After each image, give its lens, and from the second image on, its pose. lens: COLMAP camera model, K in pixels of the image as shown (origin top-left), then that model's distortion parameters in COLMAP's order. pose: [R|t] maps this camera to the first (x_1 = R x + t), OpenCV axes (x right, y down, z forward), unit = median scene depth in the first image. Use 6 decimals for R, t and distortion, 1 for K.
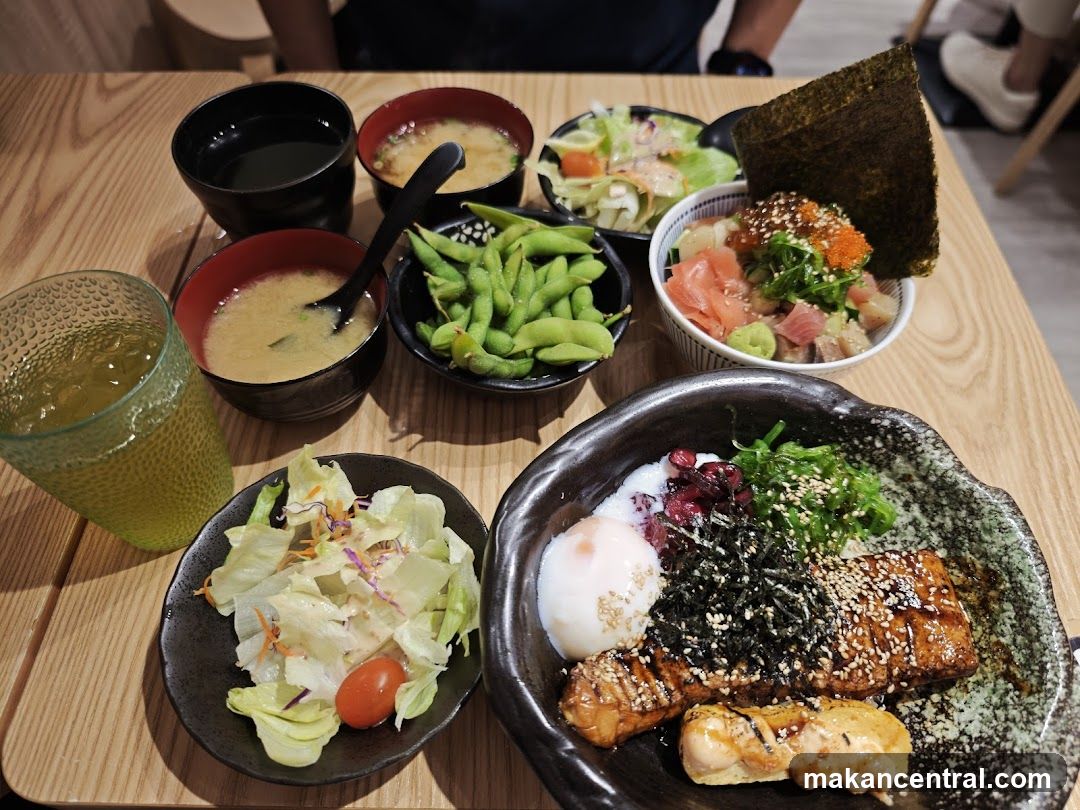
lens RADIAL K [[810.5, 0, 540.0], [0, 810.5, 405.0], [0, 0, 1]] dist [0.000399, -0.001575]
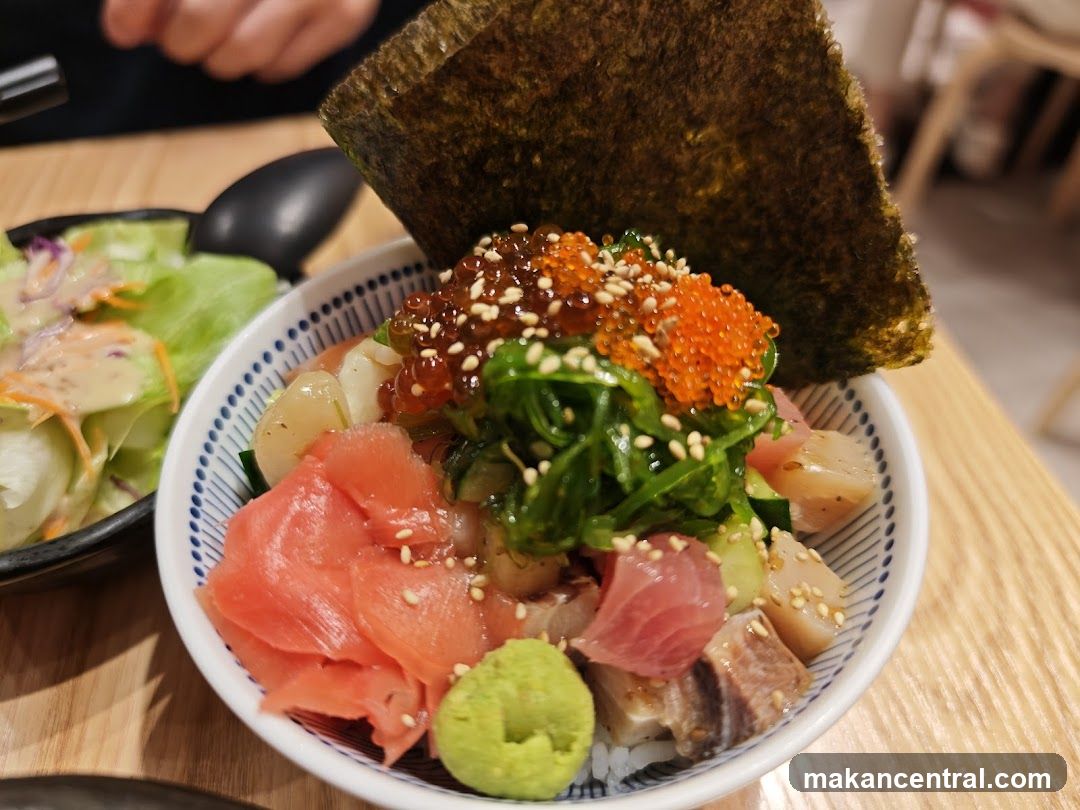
lens RADIAL K [[768.3, 0, 540.0], [0, 768.3, 405.0], [0, 0, 1]] dist [-0.127387, -0.000804]
pose [[0.948116, -0.256924, 0.187259, 0.245084], [0.277951, 0.955794, -0.095928, -0.156240], [-0.154335, 0.142999, 0.977615, 0.701327]]
